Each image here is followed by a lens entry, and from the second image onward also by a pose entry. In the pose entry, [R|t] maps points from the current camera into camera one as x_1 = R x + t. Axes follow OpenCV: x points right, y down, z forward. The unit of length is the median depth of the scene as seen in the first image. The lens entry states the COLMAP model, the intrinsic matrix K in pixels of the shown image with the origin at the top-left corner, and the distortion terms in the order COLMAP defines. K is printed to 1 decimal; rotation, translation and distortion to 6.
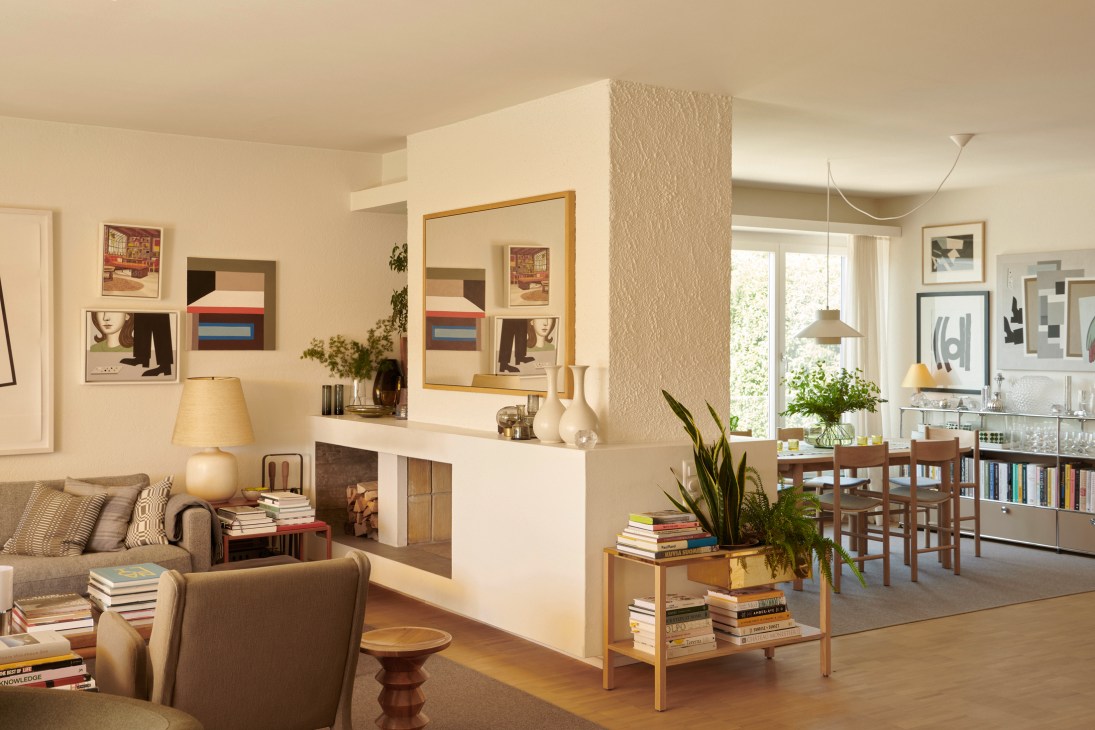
lens RADIAL K [[1230.9, 0, 548.3], [0, 1230.9, 332.7], [0, 0, 1]] dist [0.093727, 0.006312]
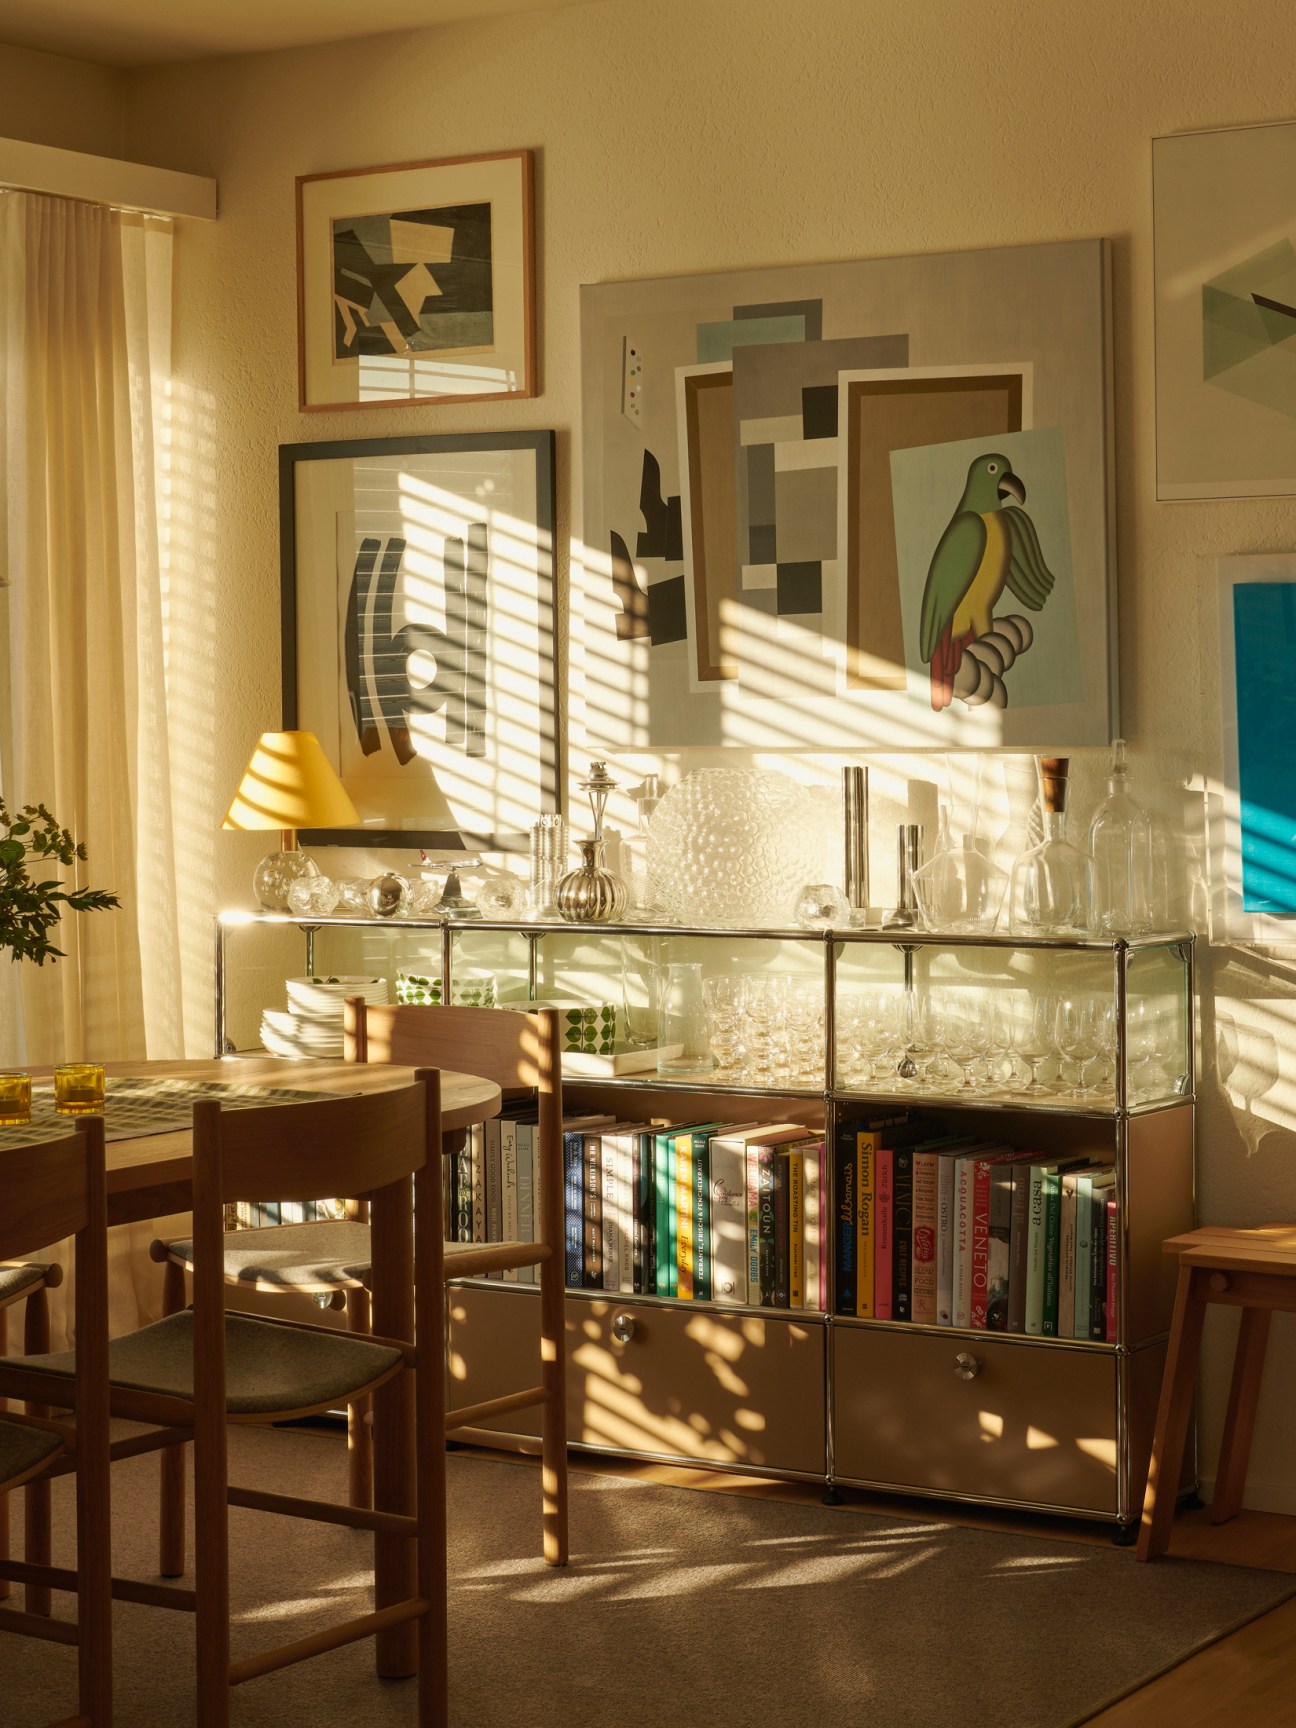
lens RADIAL K [[3447.0, 0, 648.0], [0, 3447.0, 864.0], [0, 0, 1]] dist [0.016580, 0.088816]
pose [[0.930438, -0.027848, 0.365390, 0.118269], [0.008973, 0.998541, 0.053256, 0.015819], [-0.366340, -0.046273, 0.929330, 0.351525]]
